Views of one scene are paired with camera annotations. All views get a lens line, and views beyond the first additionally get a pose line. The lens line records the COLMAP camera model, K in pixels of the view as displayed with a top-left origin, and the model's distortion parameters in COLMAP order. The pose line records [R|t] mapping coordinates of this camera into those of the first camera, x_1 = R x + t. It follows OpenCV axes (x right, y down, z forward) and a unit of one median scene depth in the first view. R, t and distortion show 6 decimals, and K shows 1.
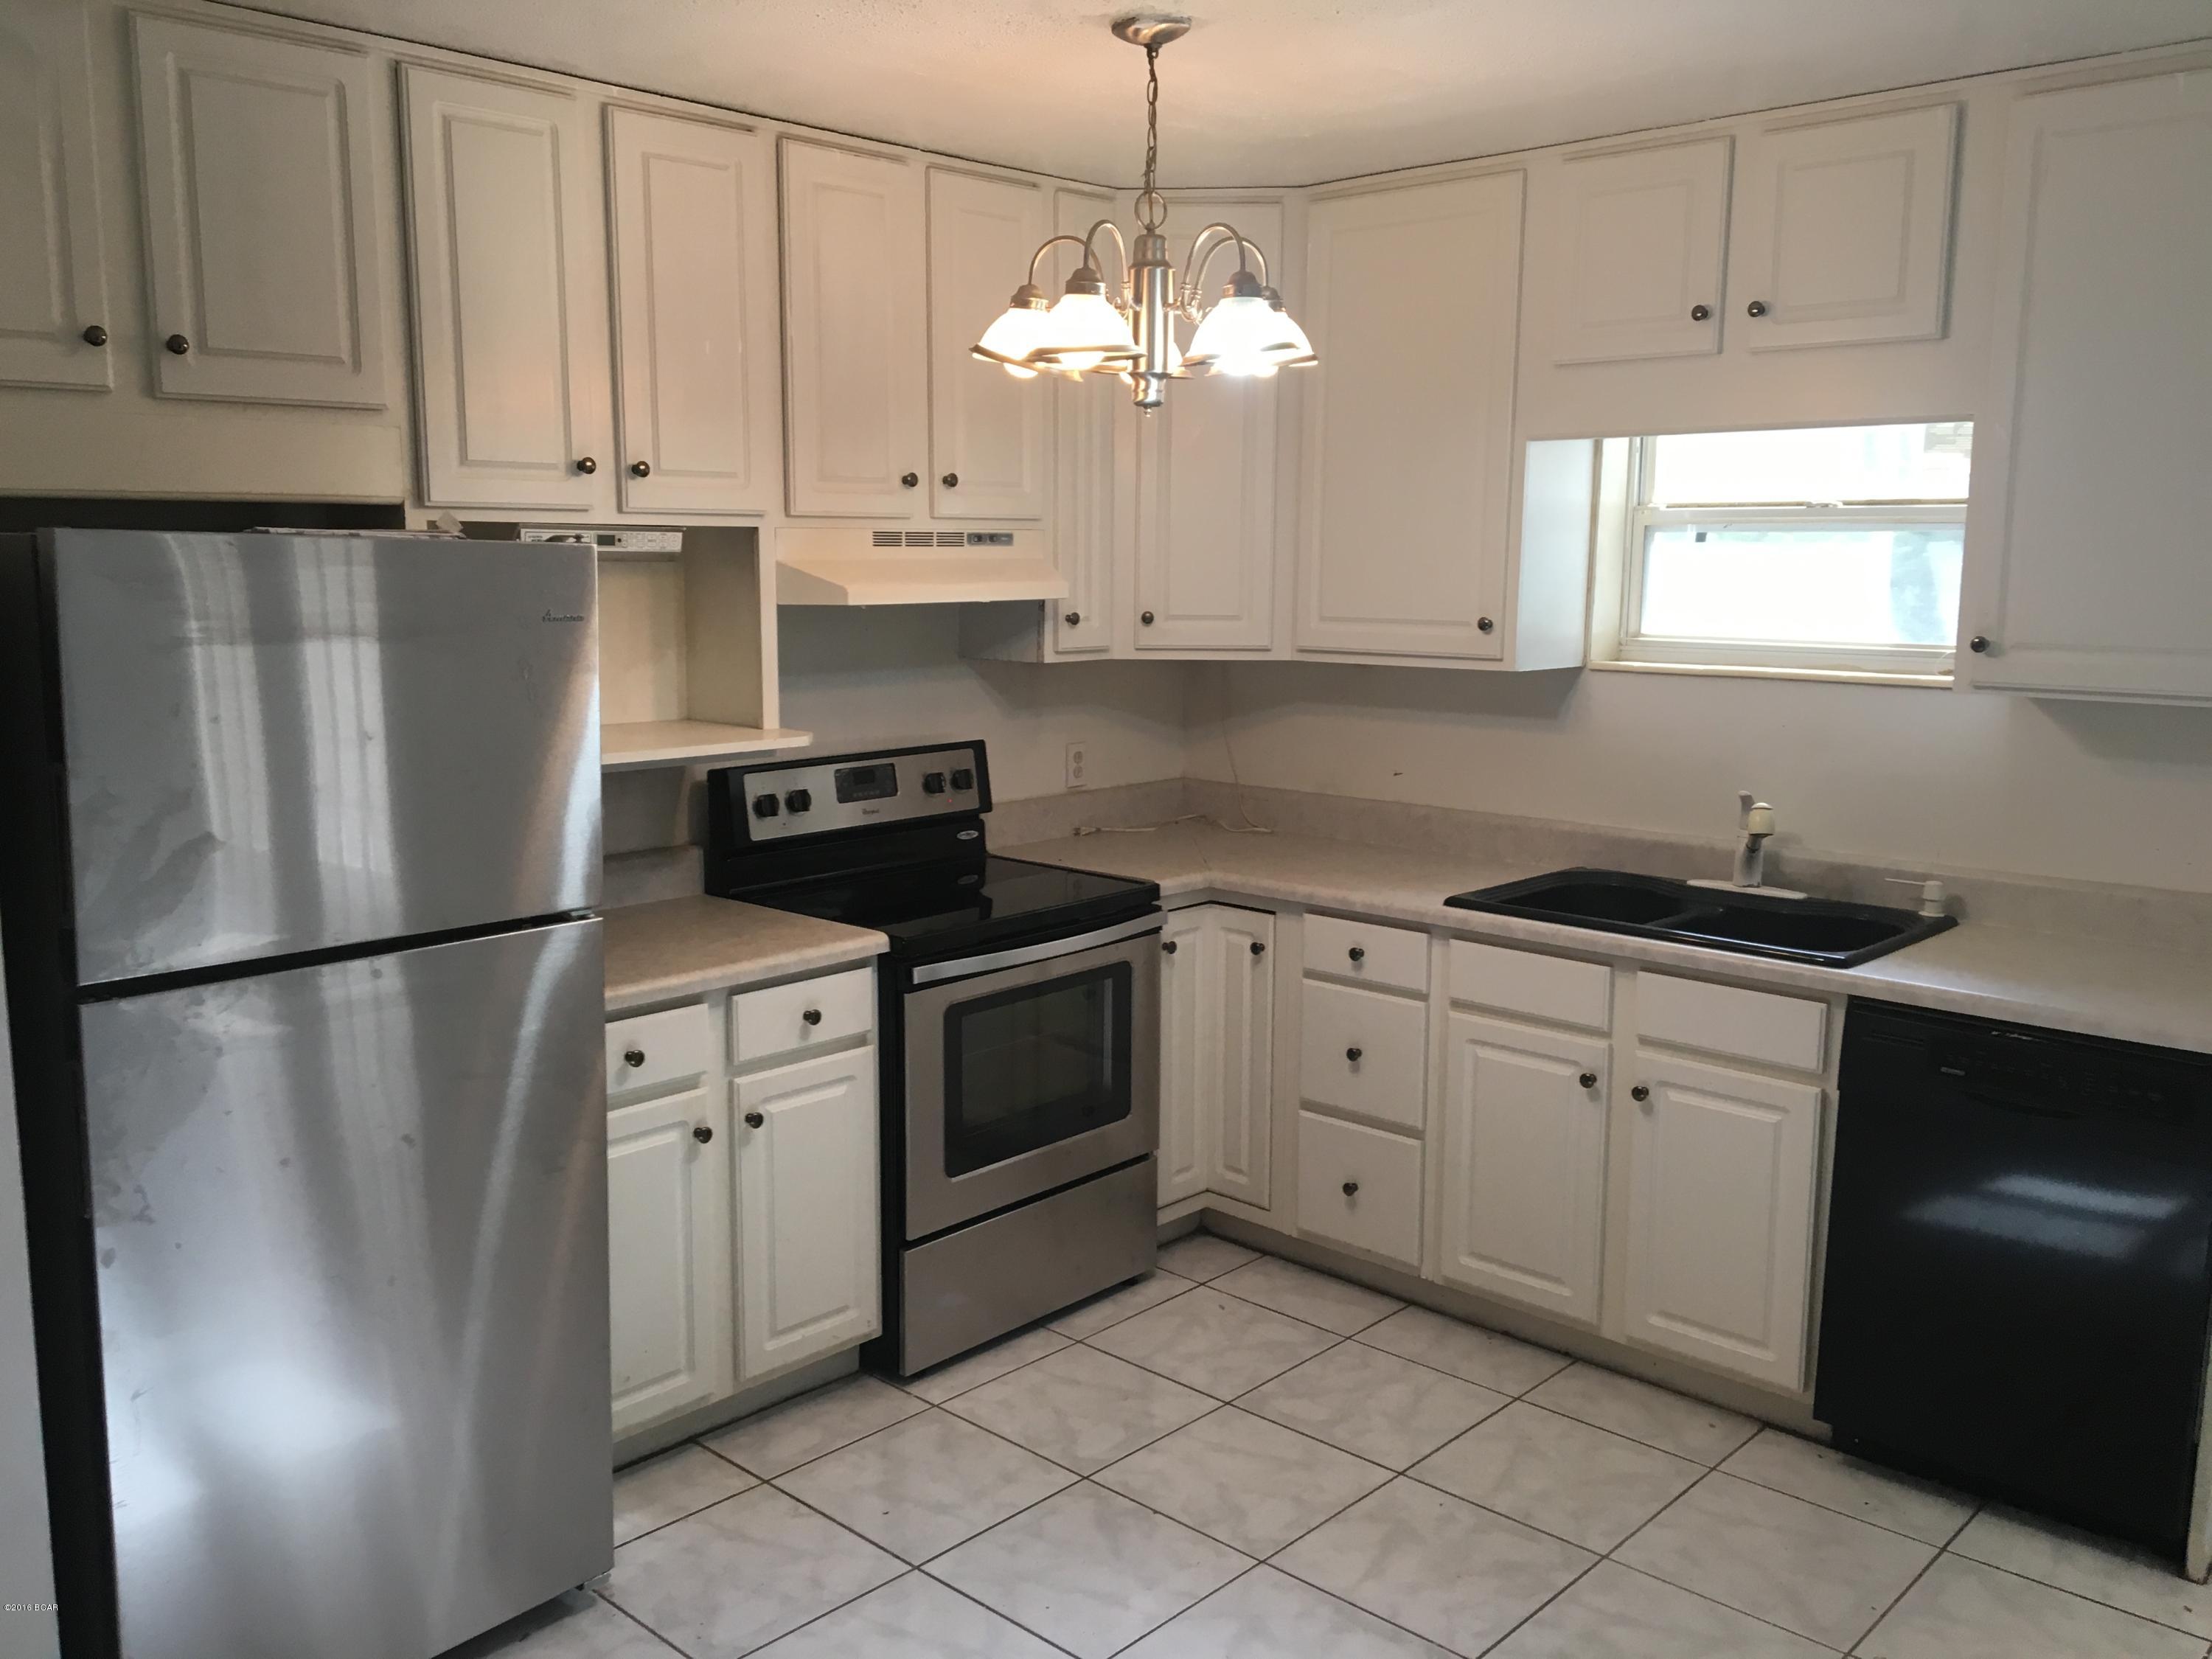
lens RADIAL K [[1856.1, 0, 1106.0], [0, 1856.1, 829.5], [0, 0, 1]] dist [0.106229, -0.172645]
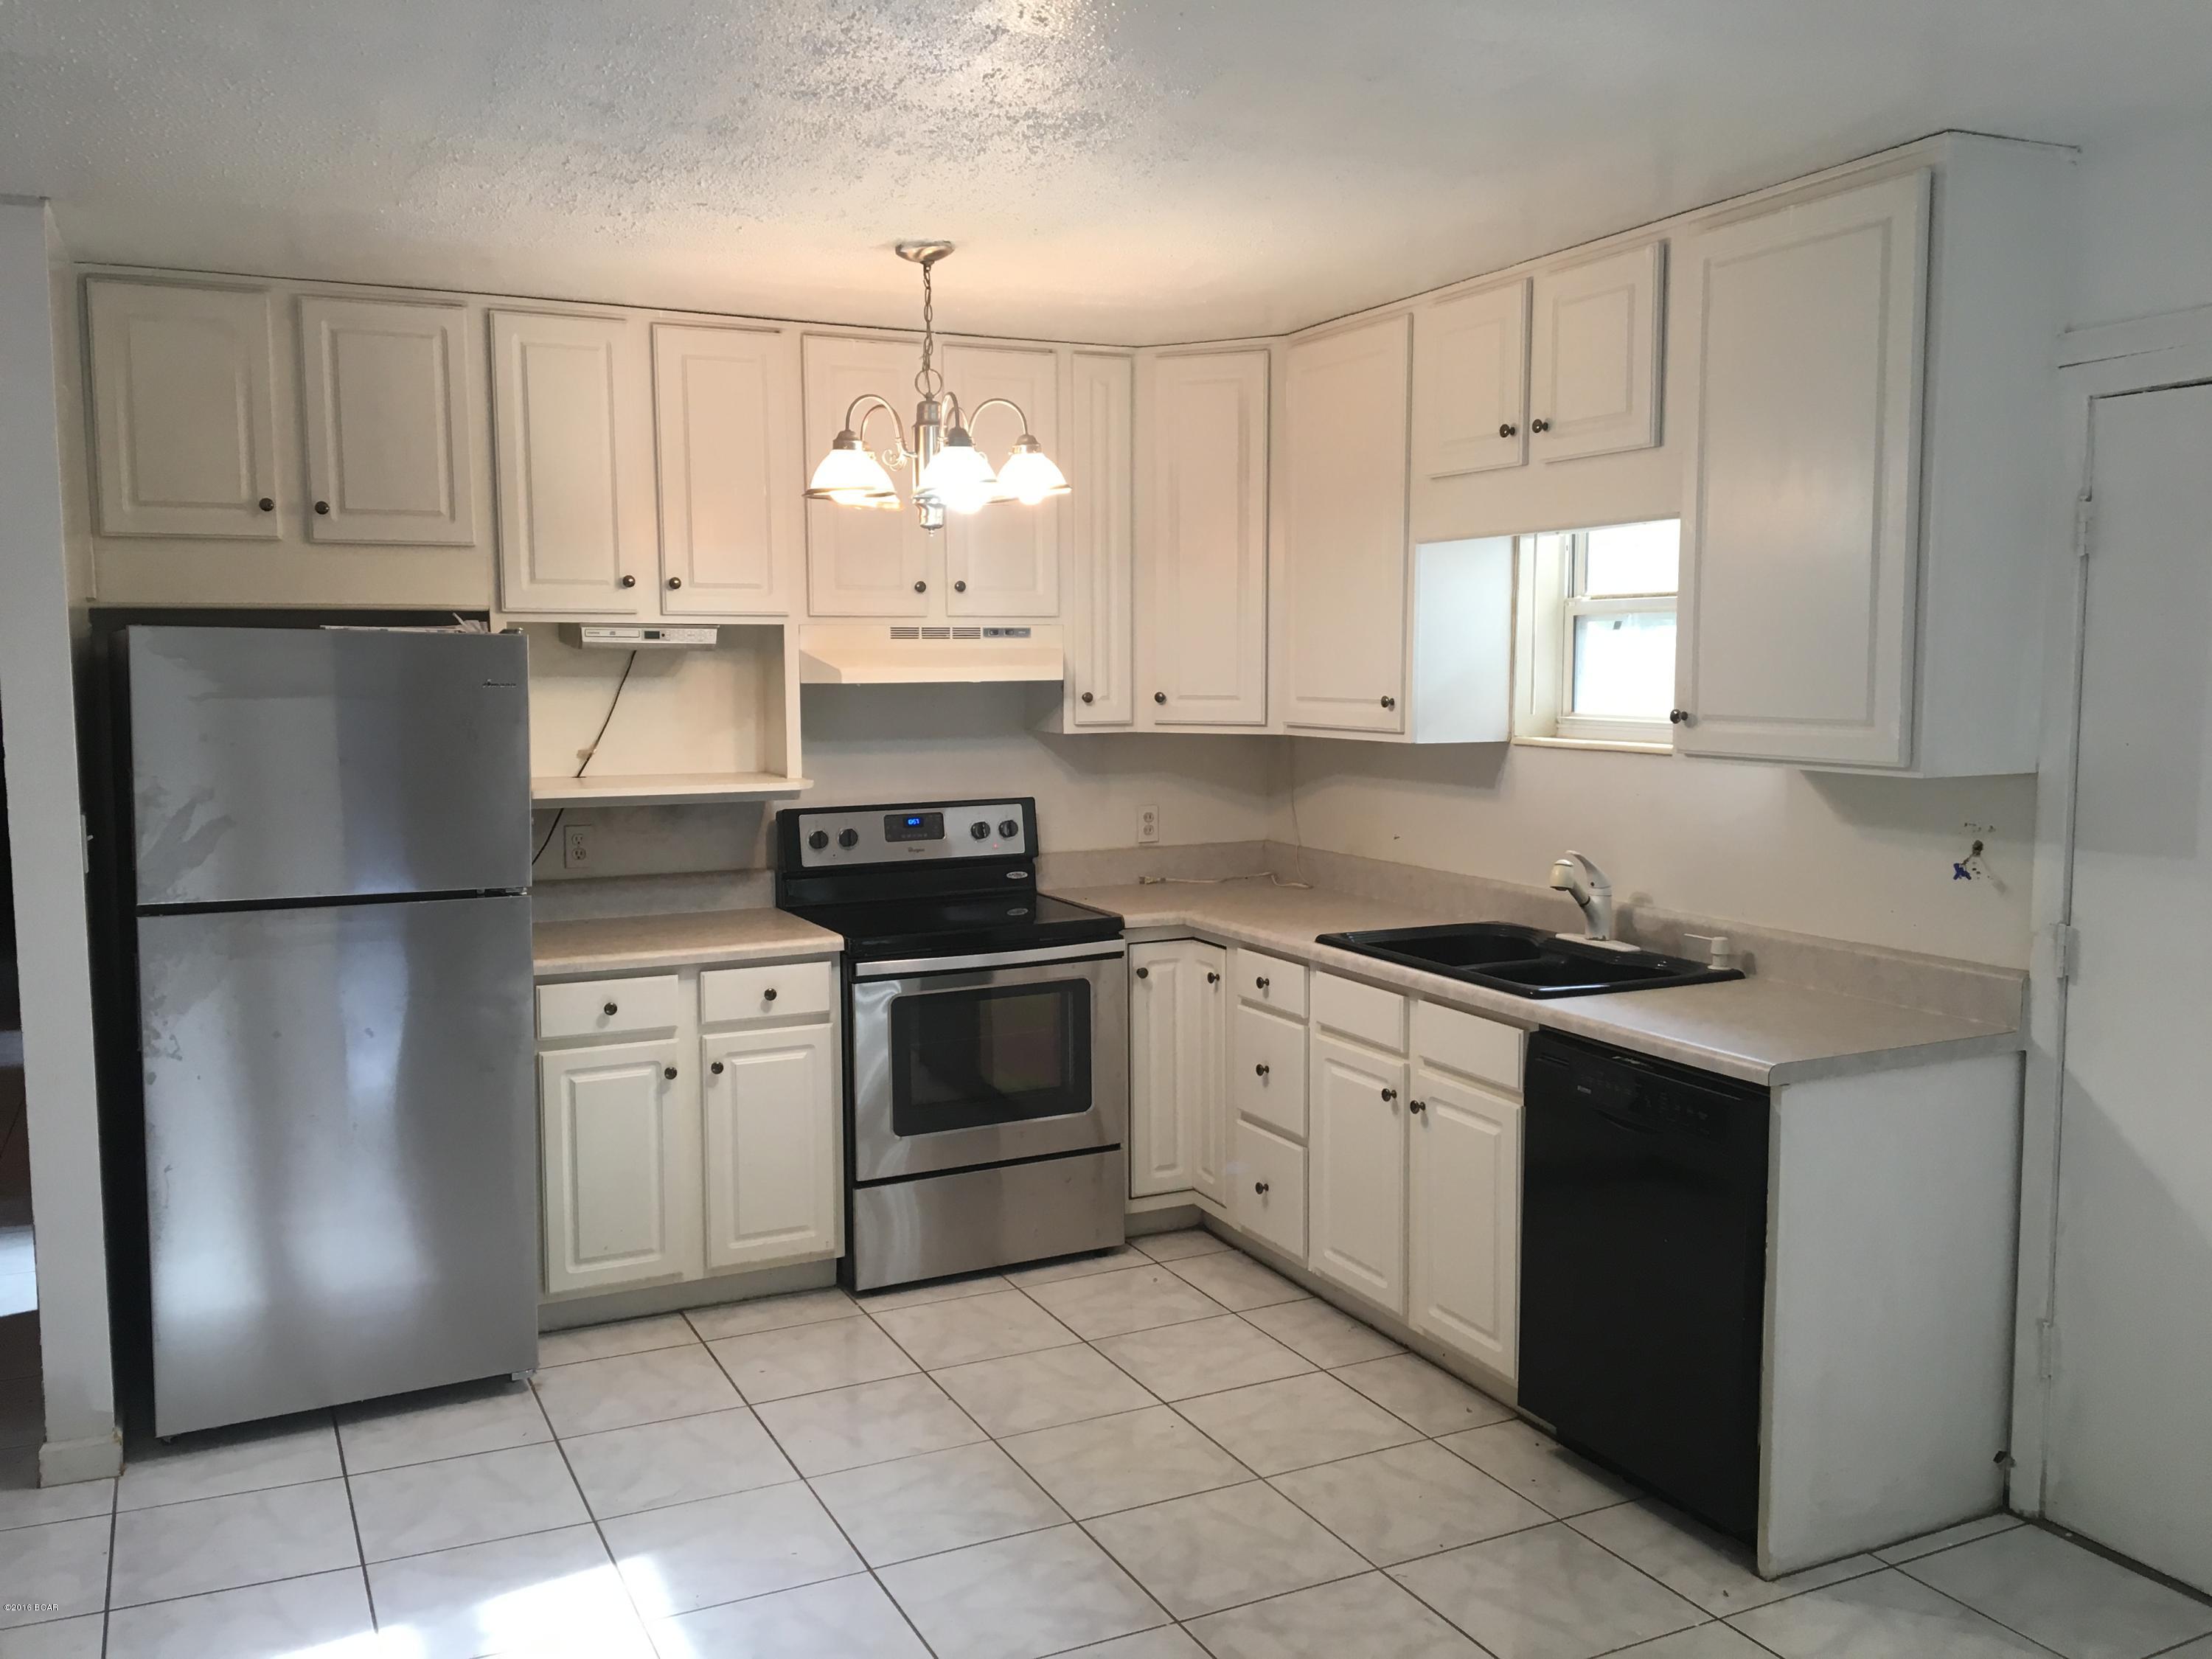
lens RADIAL K [[1856.1, 0, 1106.0], [0, 1856.1, 829.5], [0, 0, 1]] dist [0.106229, -0.172645]
pose [[0.933733, 0.027325, -0.356926, 0.499263], [-0.047399, 0.997741, -0.047612, 0.034214], [0.354819, 0.061375, 0.932918, -0.137954]]
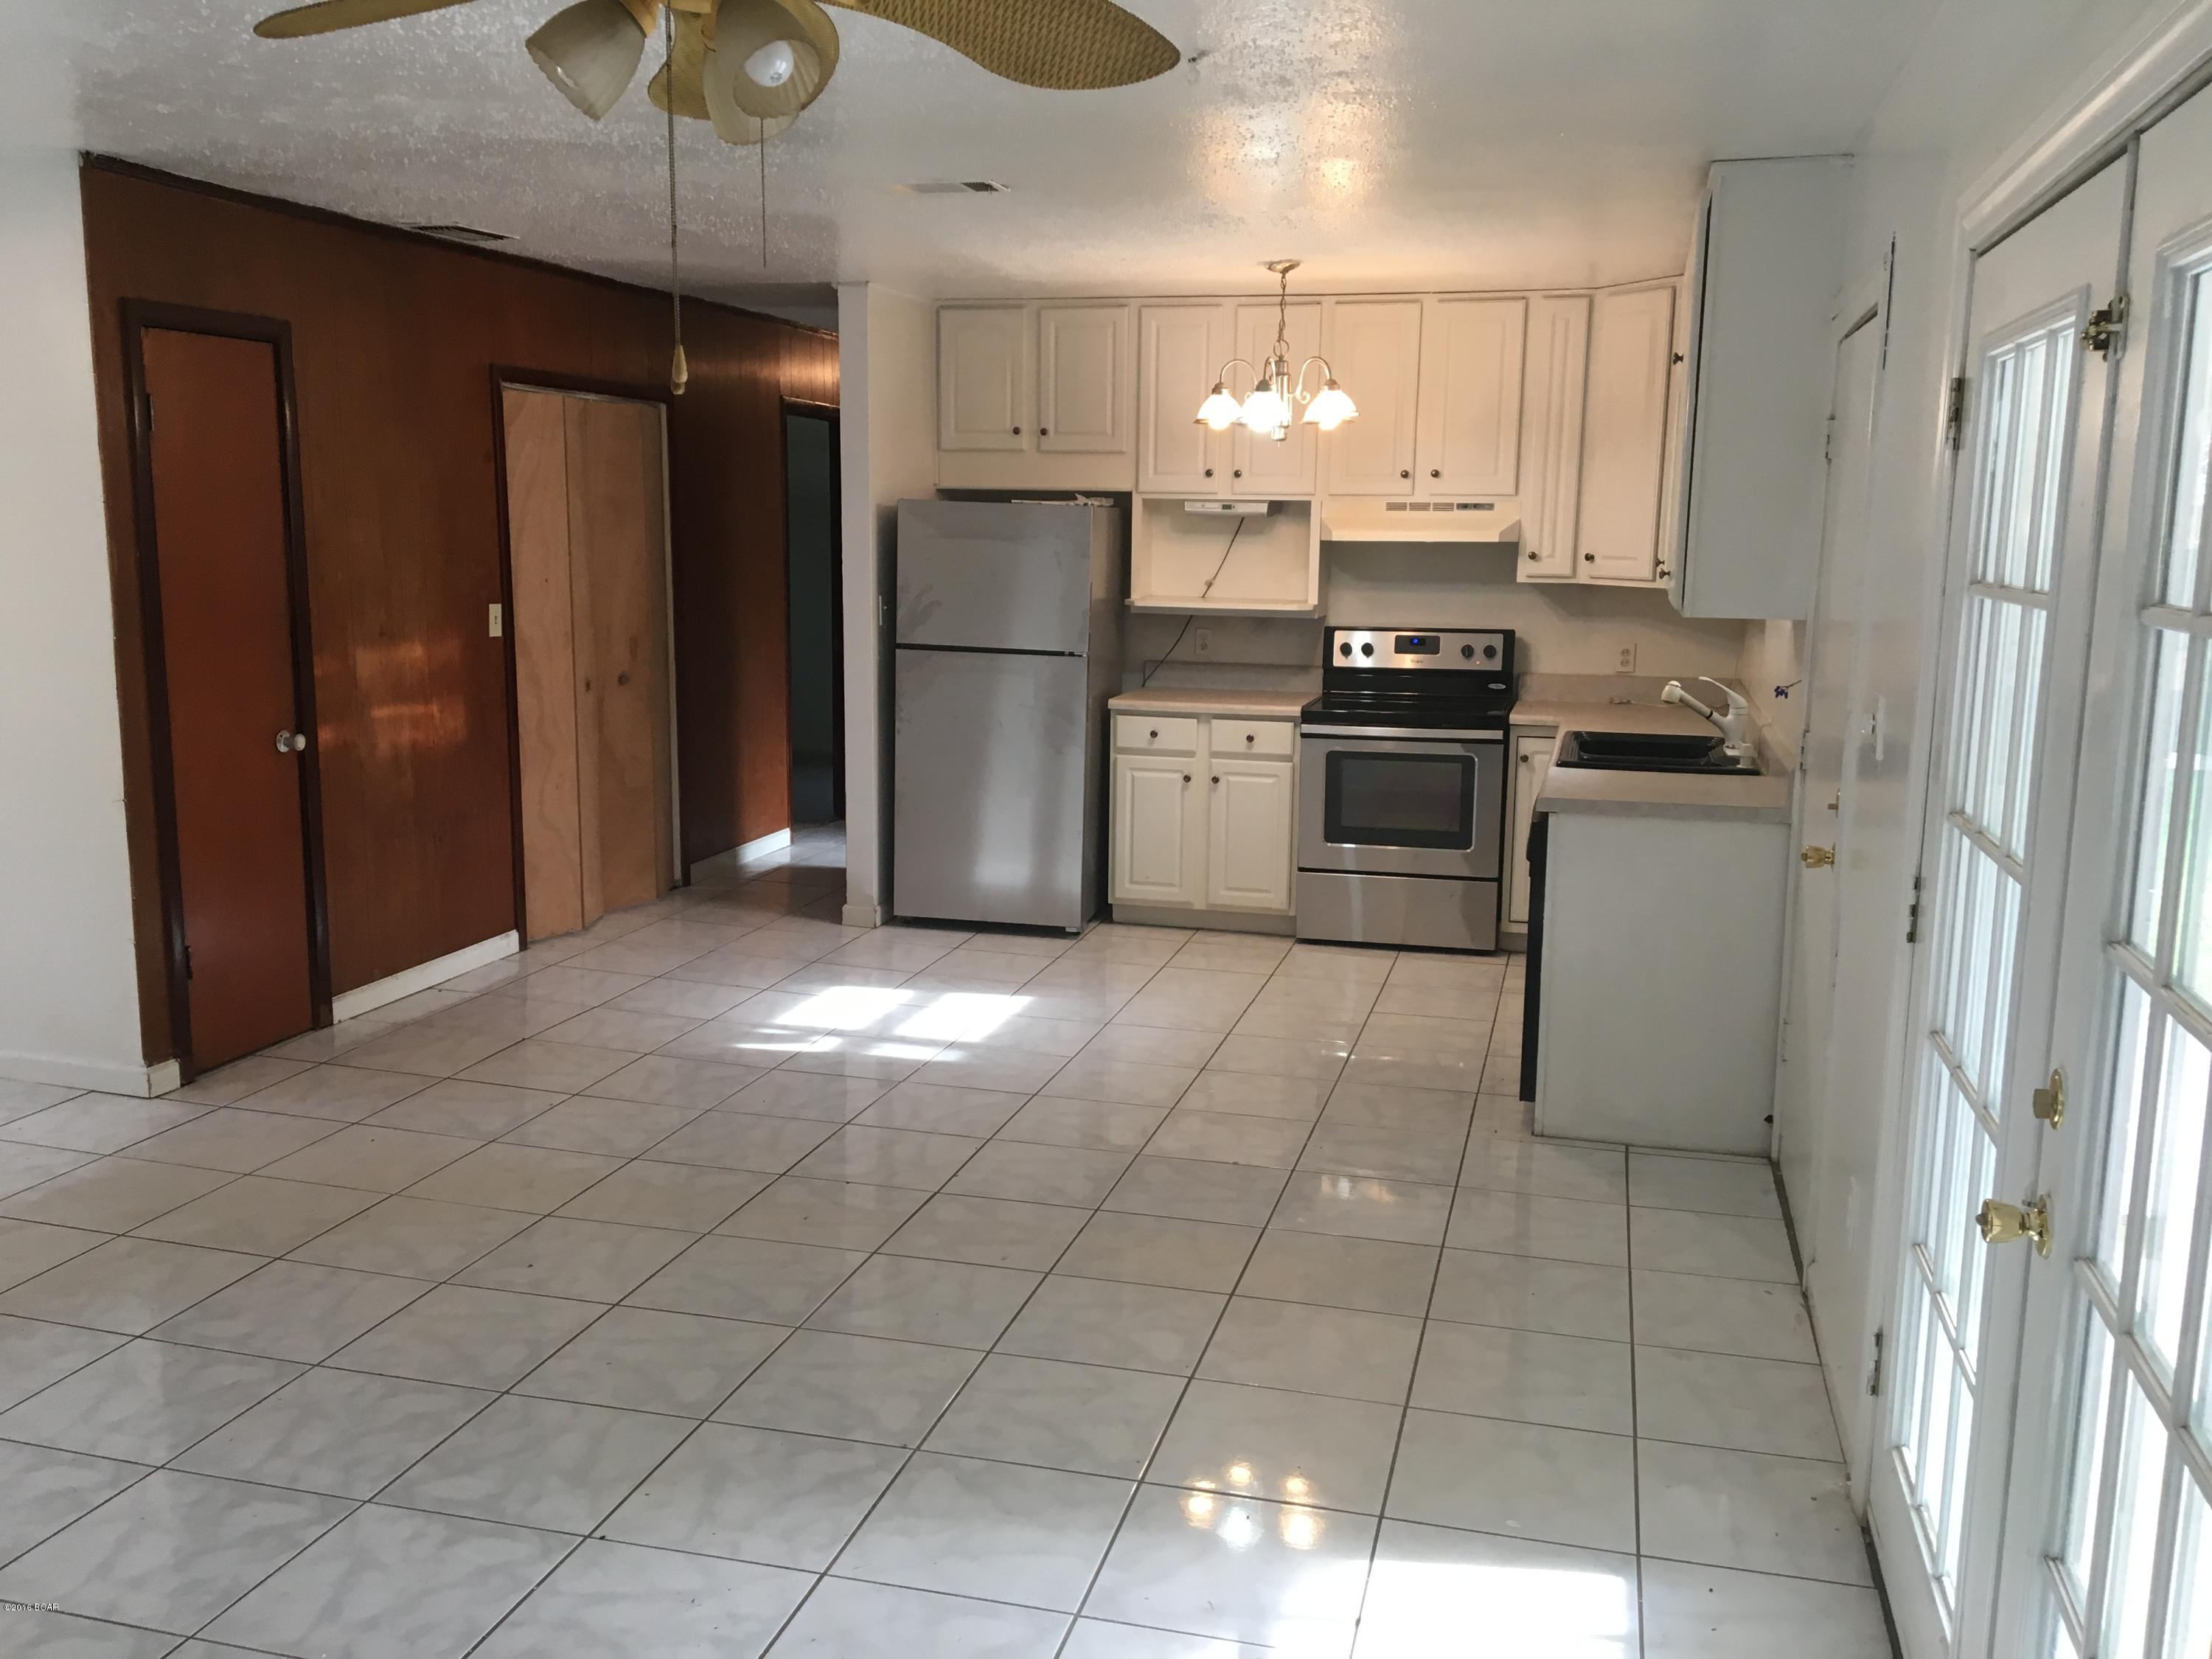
lens RADIAL K [[1856.1, 0, 1106.0], [0, 1856.1, 829.5], [0, 0, 1]] dist [0.106229, -0.172645]
pose [[0.468518, 0.151542, -0.870360, 1.488913], [-0.146816, 0.984835, 0.092442, 0.031534], [0.871169, 0.084472, 0.483662, -0.119841]]
